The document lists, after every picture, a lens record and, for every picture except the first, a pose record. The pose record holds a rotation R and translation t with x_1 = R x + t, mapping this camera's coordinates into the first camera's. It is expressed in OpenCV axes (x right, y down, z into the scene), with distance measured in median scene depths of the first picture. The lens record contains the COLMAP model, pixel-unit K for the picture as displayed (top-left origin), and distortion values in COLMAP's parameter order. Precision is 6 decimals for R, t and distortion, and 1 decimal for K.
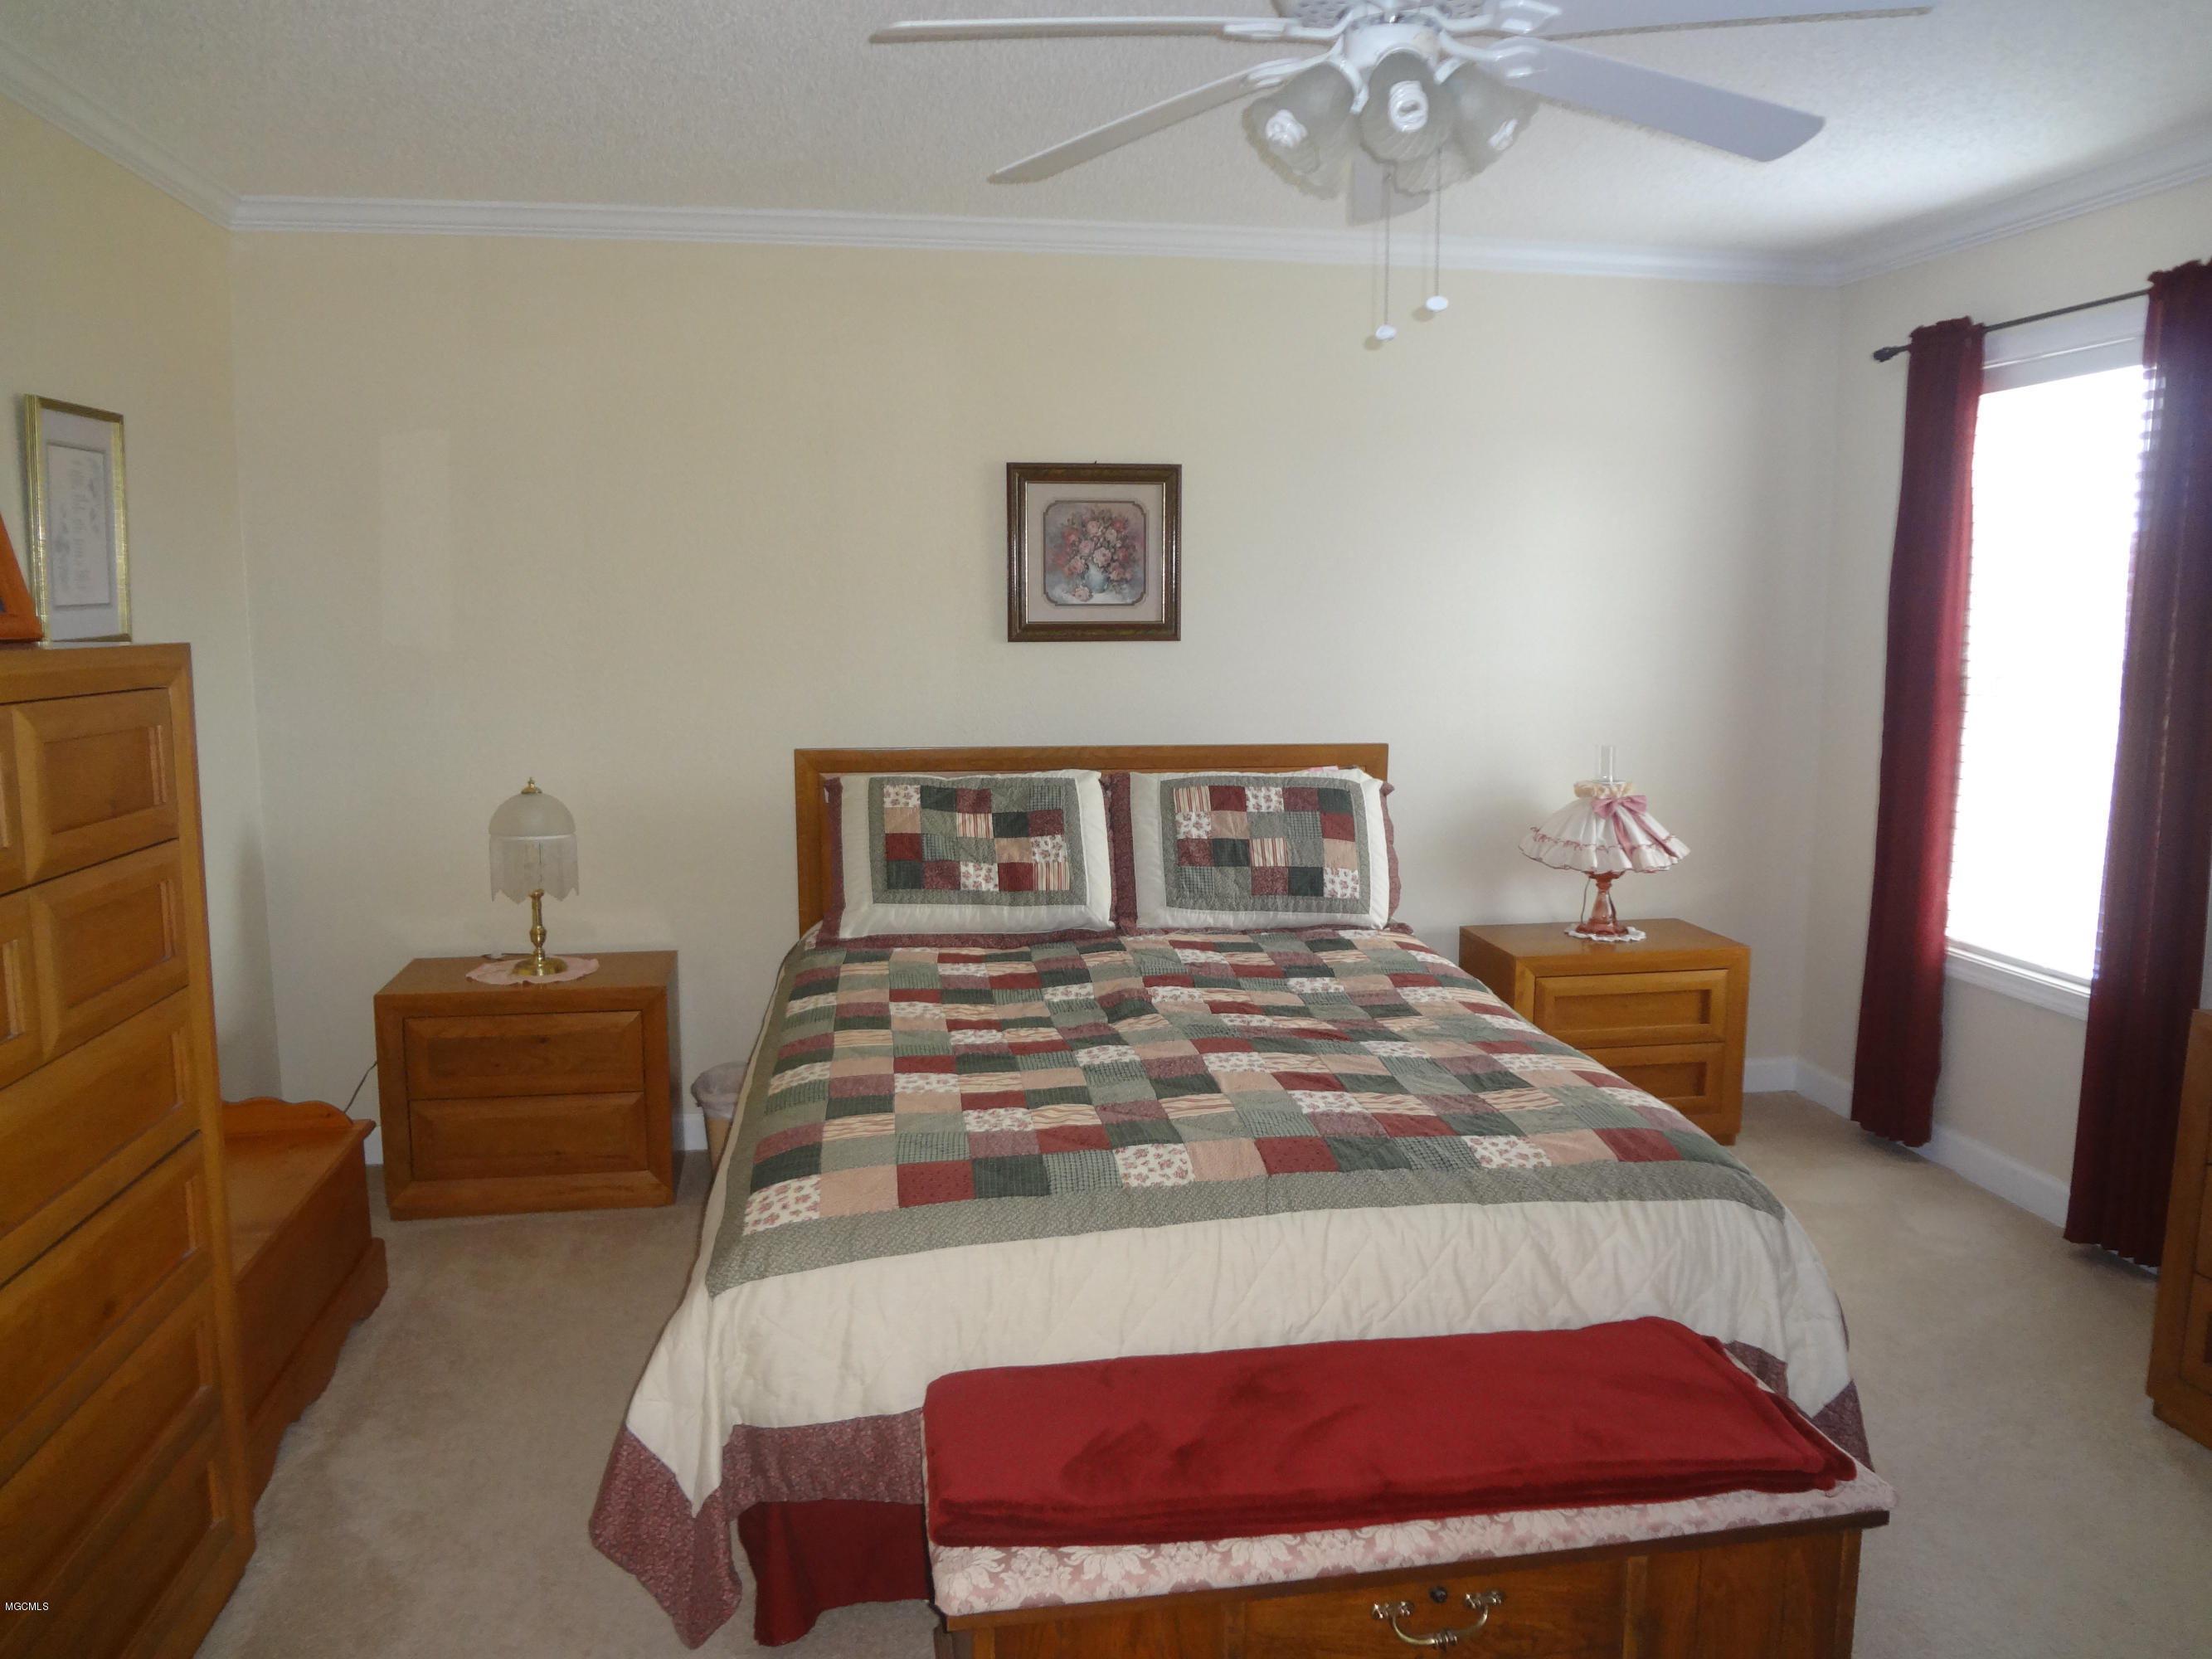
lens RADIAL K [[1683.7, 0, 1117.8], [0, 1683.7, 824.5], [0, 0, 1]] dist [-0.002826, -0.039481]
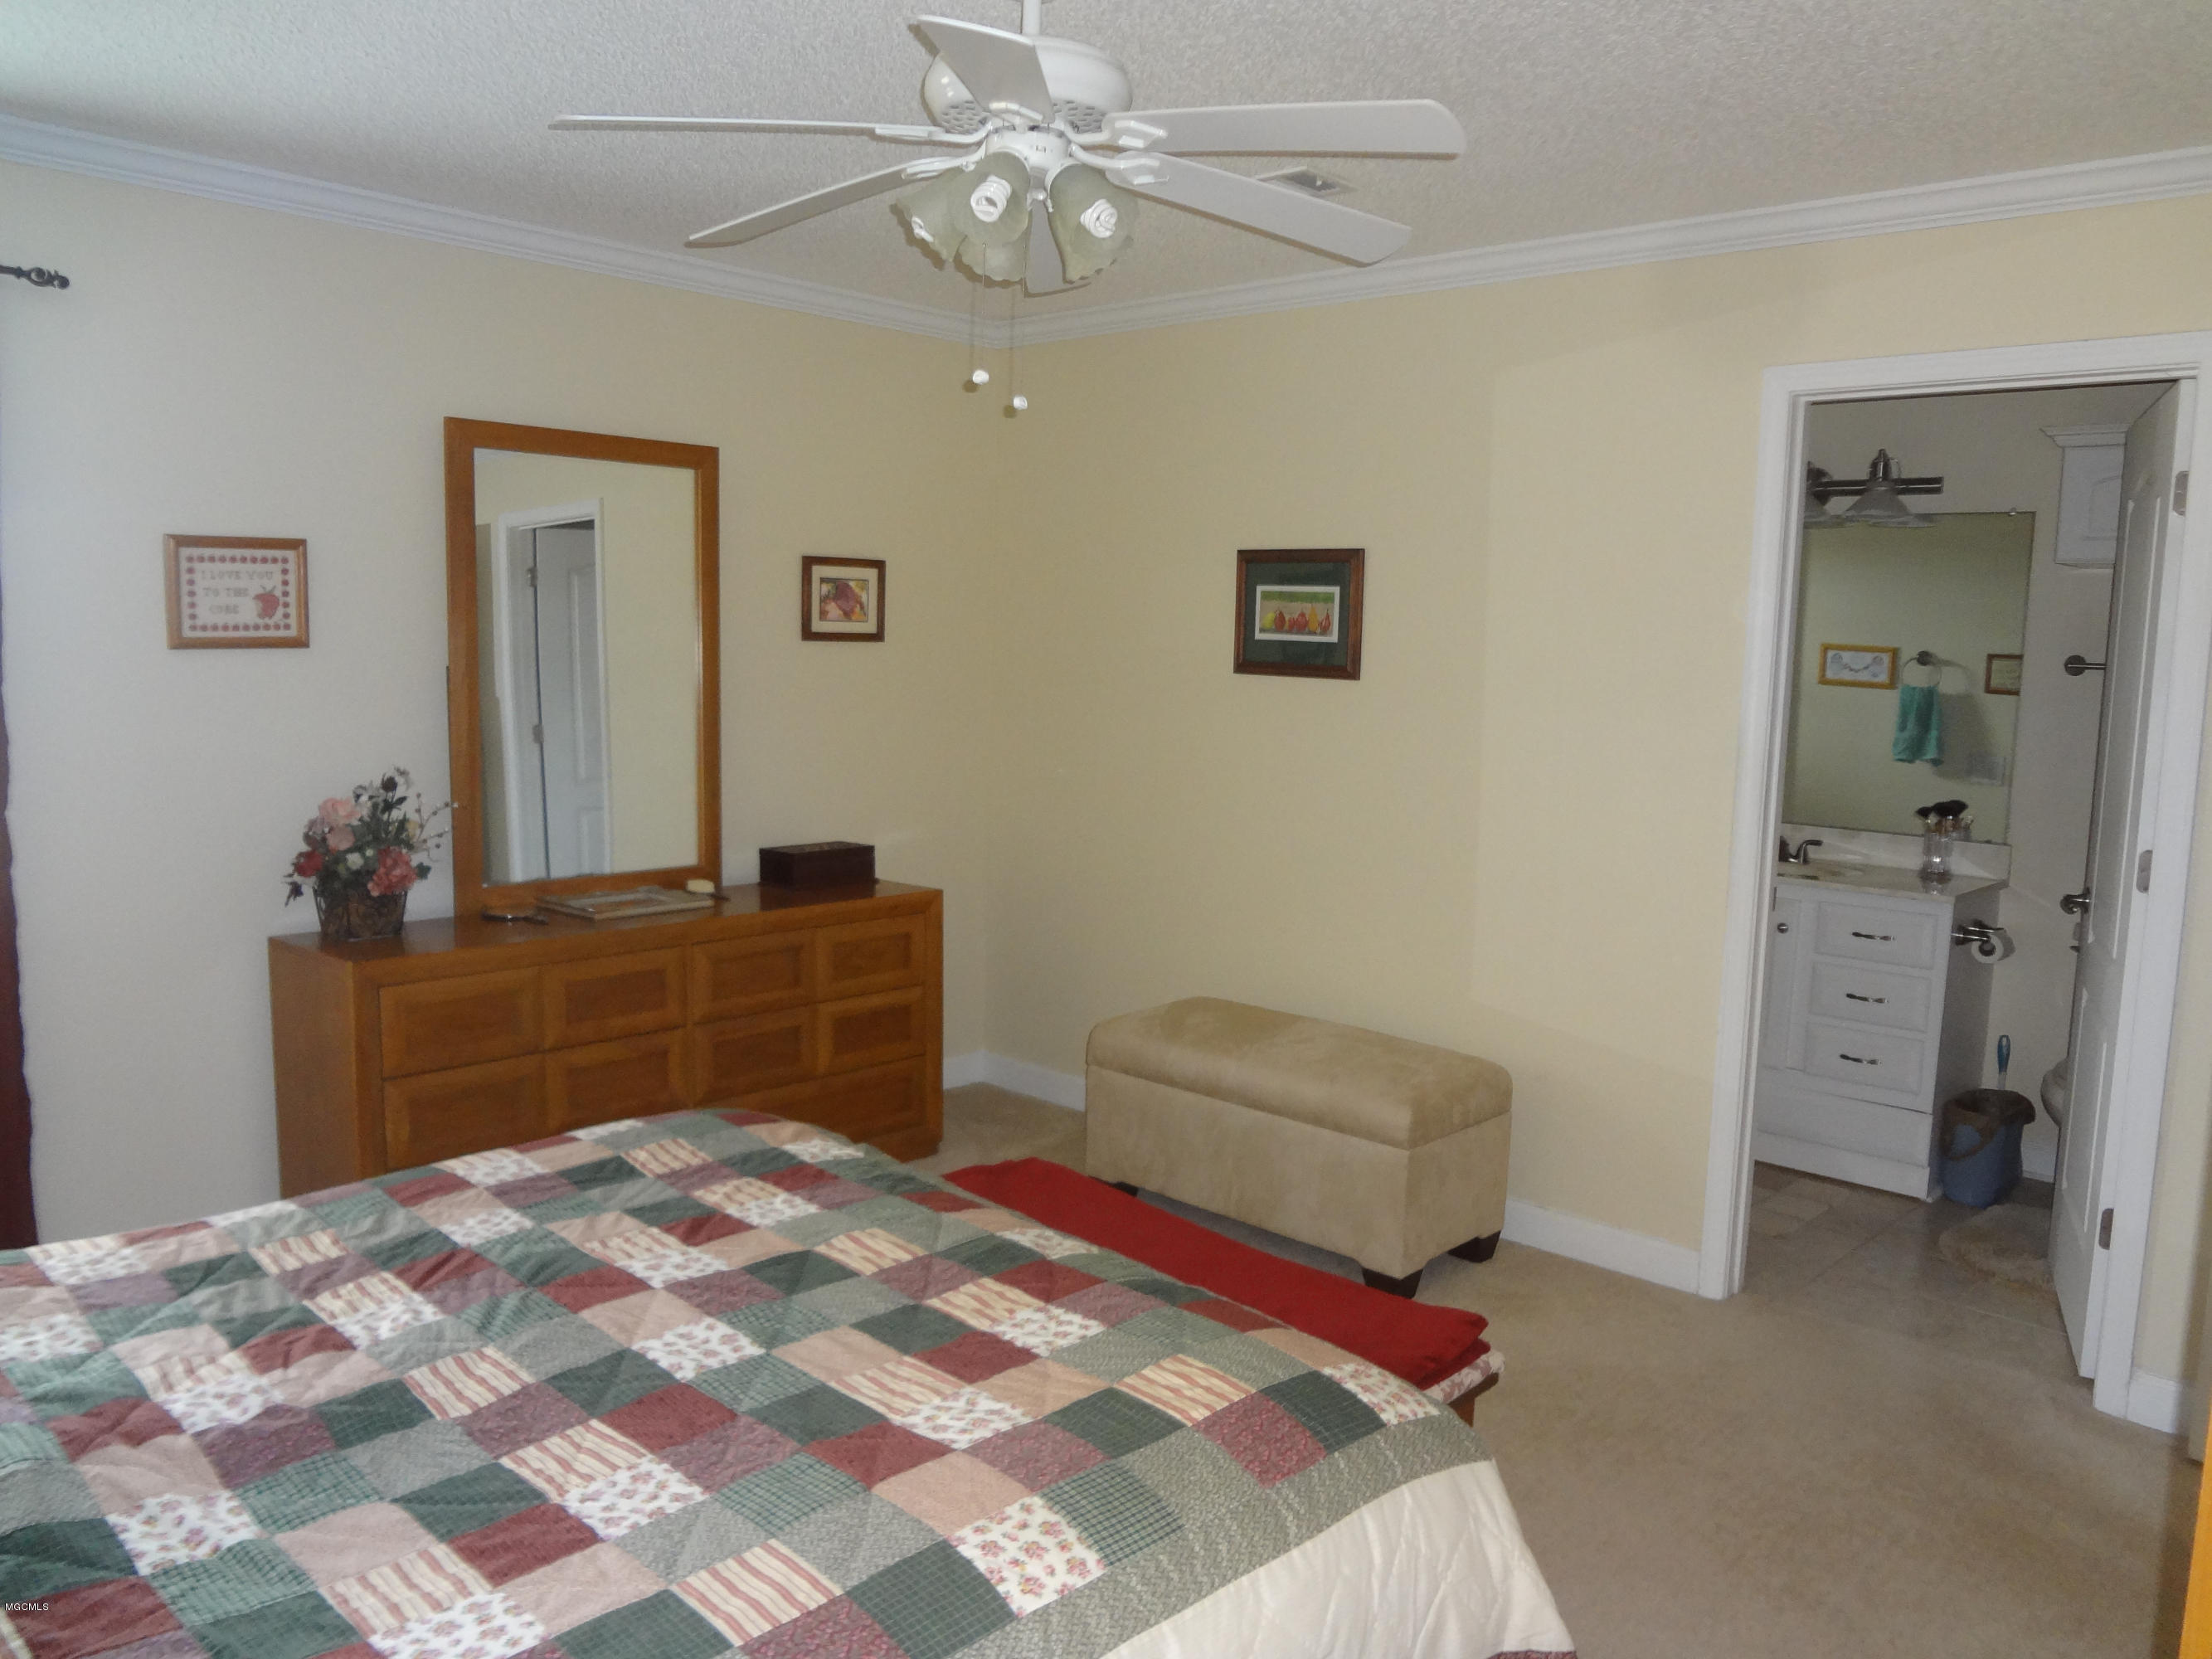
lens RADIAL K [[1683.7, 0, 1117.8], [0, 1683.7, 824.5], [0, 0, 1]] dist [-0.002826, -0.039481]
pose [[-0.608041, -0.118015, 0.785085, -0.611396], [0.066765, 0.977785, 0.198691, -0.182829], [-0.791094, 0.173228, -0.586654, 1.267840]]
